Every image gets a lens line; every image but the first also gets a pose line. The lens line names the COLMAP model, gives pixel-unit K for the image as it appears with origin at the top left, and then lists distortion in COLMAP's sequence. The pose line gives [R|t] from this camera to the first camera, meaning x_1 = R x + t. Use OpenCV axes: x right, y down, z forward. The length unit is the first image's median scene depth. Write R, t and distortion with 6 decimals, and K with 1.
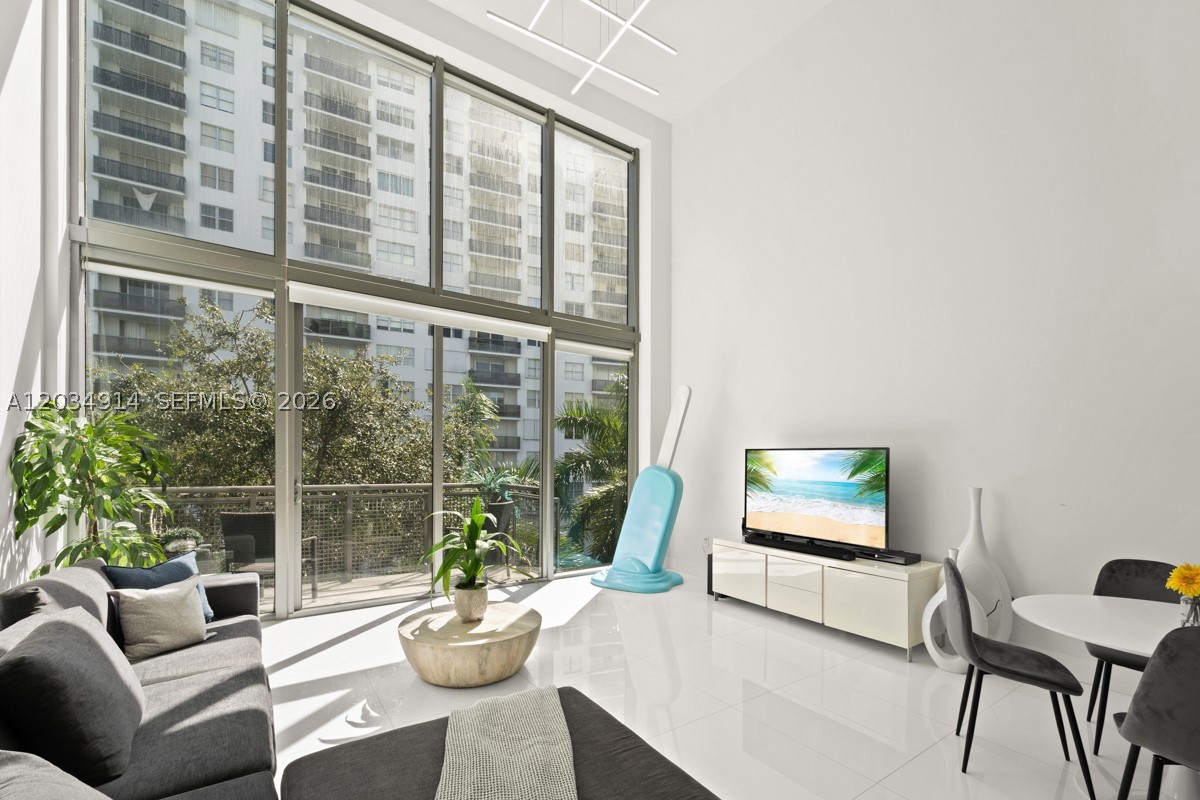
lens RADIAL K [[509.4, 0, 603.6], [0, 509.4, 458.7], [0, 0, 1]] dist [0.001603, 0.000080]
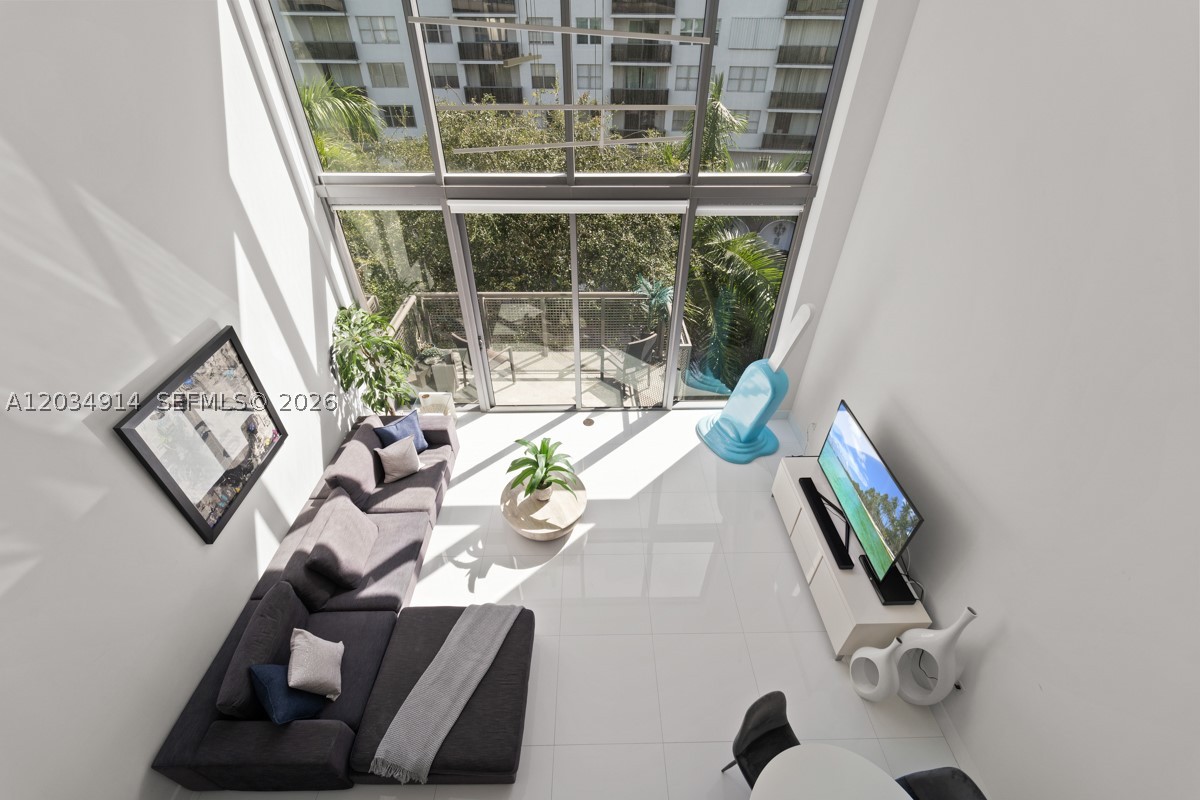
lens RADIAL K [[485.5, 0, 602.1], [0, 485.5, 395.0], [0, 0, 1]] dist [0.004440, 0.000251]
pose [[0.832389, 0.332393, -0.443444, 0.265036], [0.002989, 0.797460, 0.603365, -0.492669], [0.554183, -0.503560, 0.662803, 0.144934]]
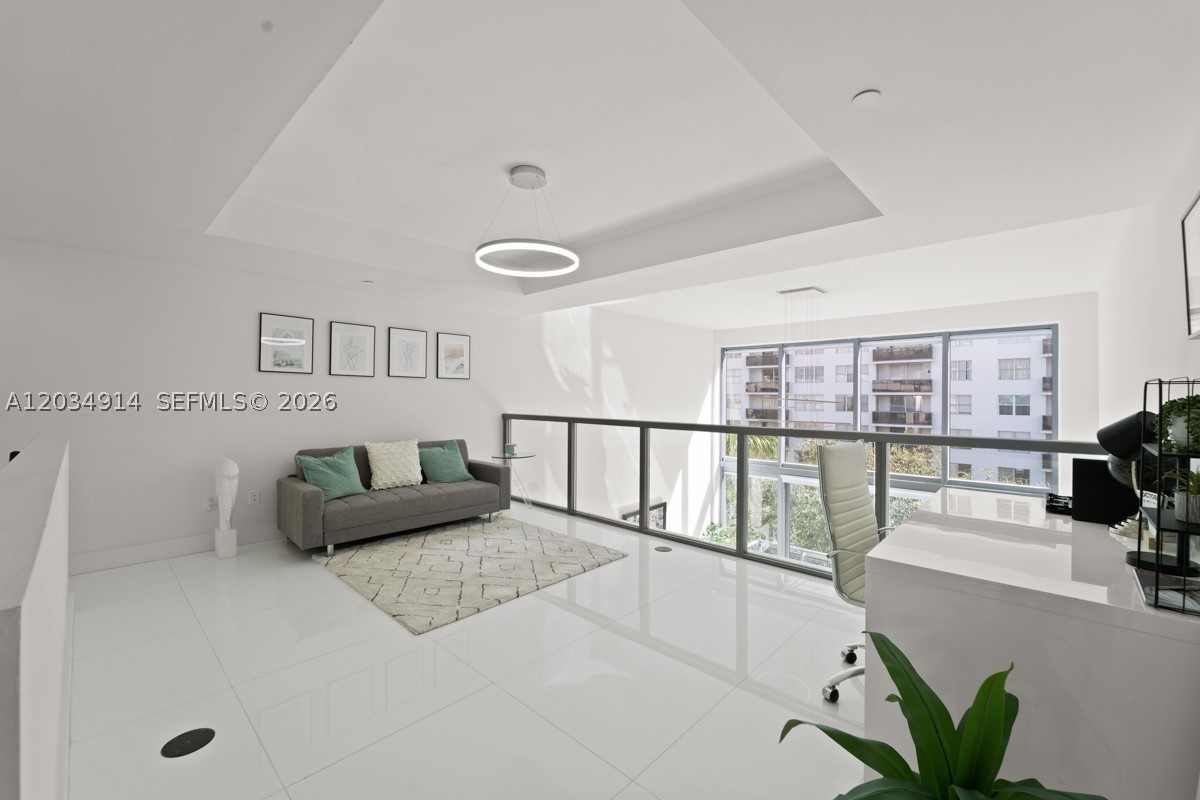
lens RADIAL K [[485.5, 0, 602.1], [0, 485.5, 395.0], [0, 0, 1]] dist [0.004440, 0.000251]
pose [[0.206479, -0.011458, -0.978384, 0.958161], [-0.002782, 0.999921, -0.012297, -0.487852], [0.978447, 0.005261, 0.206431, -0.155096]]
